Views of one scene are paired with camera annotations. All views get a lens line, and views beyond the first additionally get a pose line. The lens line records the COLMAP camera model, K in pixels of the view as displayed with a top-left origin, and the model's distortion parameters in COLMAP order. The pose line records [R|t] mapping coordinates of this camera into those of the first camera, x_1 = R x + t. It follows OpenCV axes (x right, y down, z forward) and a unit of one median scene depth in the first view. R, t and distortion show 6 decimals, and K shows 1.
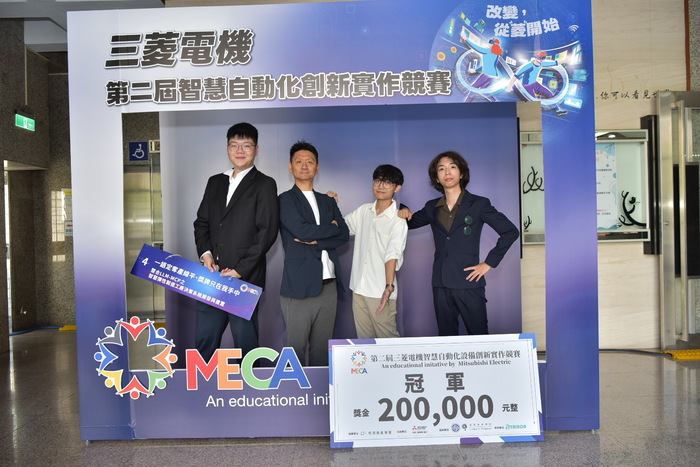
lens RADIAL K [[588.4, 0, 347.1], [0, 588.4, 232.0], [0, 0, 1]] dist [-0.034510, -0.004073]
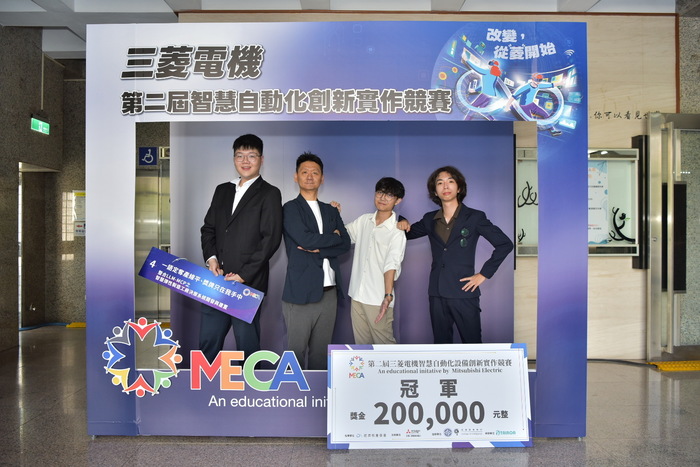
lens RADIAL K [[570.9, 0, 347.4], [0, 570.9, 231.8], [0, 0, 1]] dist [-0.046549, 0.003480]
pose [[0.999675, 0.025463, 0.001476, -0.003765], [-0.025446, 0.999619, -0.010712, -0.006556], [-0.001748, 0.010671, 0.999942, -0.010604]]
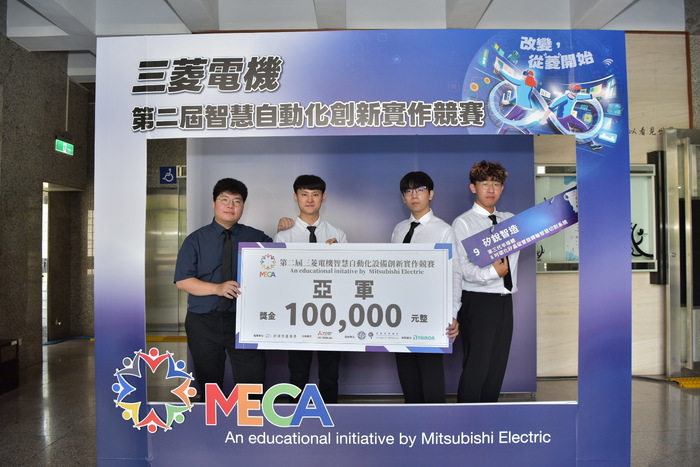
lens RADIAL K [[526.4, 0, 349.1], [0, 526.4, 231.9], [0, 0, 1]] dist [-0.070440, 0.000945]
pose [[0.999760, 0.018905, -0.011032, -0.033384], [-0.019253, 0.999294, -0.032265, -0.026382], [0.010414, 0.032469, 0.999418, 0.137053]]
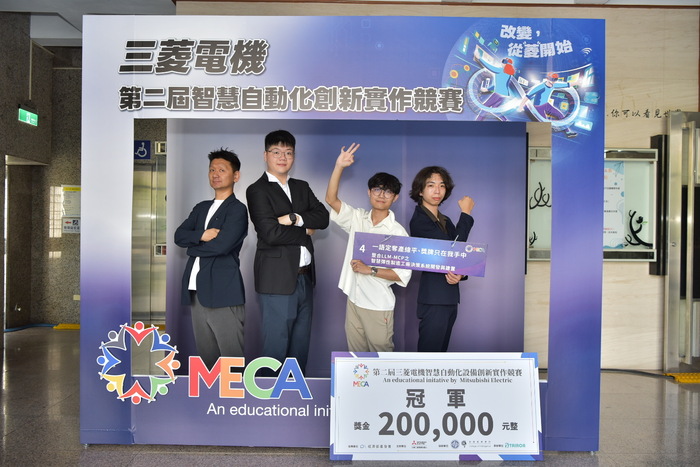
lens RADIAL K [[601.7, 0, 348.1], [0, 601.7, 232.8], [0, 0, 1]] dist [-0.032973, 0.008808]
pose [[0.999324, 0.036725, 0.001435, -0.012400], [-0.036717, 0.999310, -0.005578, -0.015169], [-0.001639, 0.005521, 0.999983, -0.027468]]
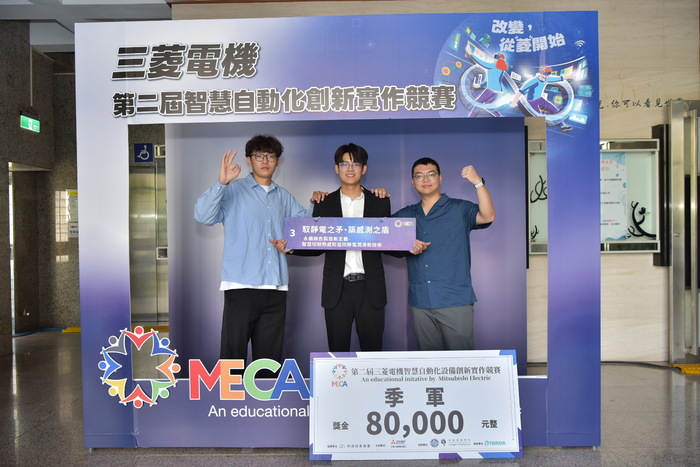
lens RADIAL K [[601.7, 0, 344.9], [0, 601.7, 234.0], [0, 0, 1]] dist [-0.032973, 0.008808]
pose [[0.999794, 0.011913, -0.016455, 0.008198], [-0.011851, 0.999922, 0.003880, -0.023192], [0.016500, -0.003685, 0.999857, -0.027857]]
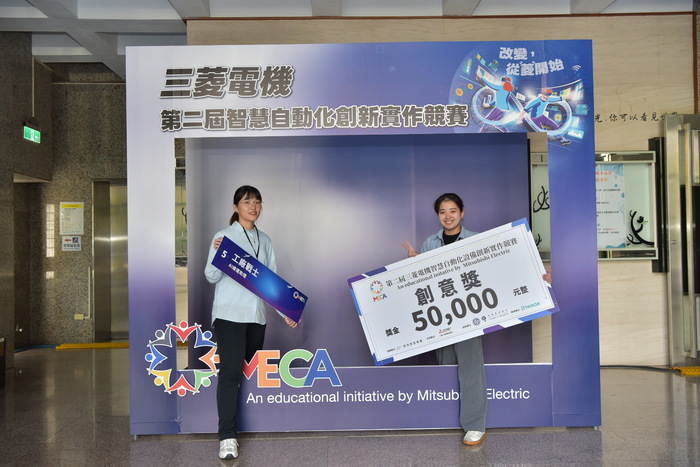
lens RADIAL K [[656.9, 0, 353.2], [0, 656.9, 229.4], [0, 0, 1]] dist [0.005570, 0.000000]
pose [[0.999799, 0.008774, 0.018020, -0.065308], [-0.008154, 0.999383, -0.034176, 0.011253], [-0.018309, 0.034023, 0.999253, -0.258422]]
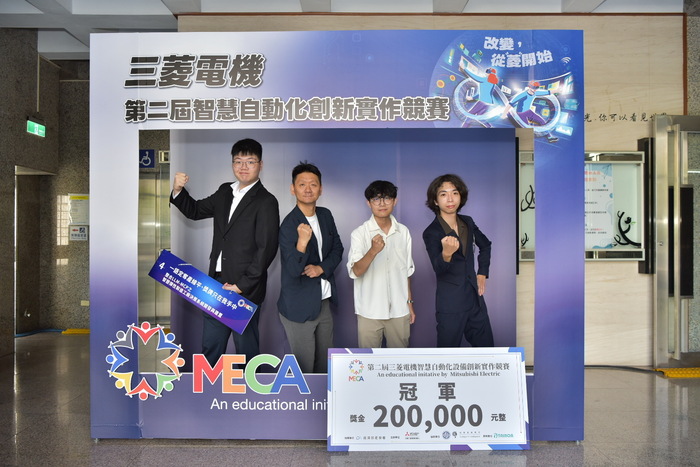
lens RADIAL K [[601.7, 0, 345.0], [0, 601.7, 232.2], [0, 0, 1]] dist [-0.032973, 0.008808]
pose [[0.999690, 0.024329, -0.005237, -0.000441], [-0.024406, 0.999587, -0.015176, -0.010112], [0.004866, 0.015299, 0.999871, -0.084985]]
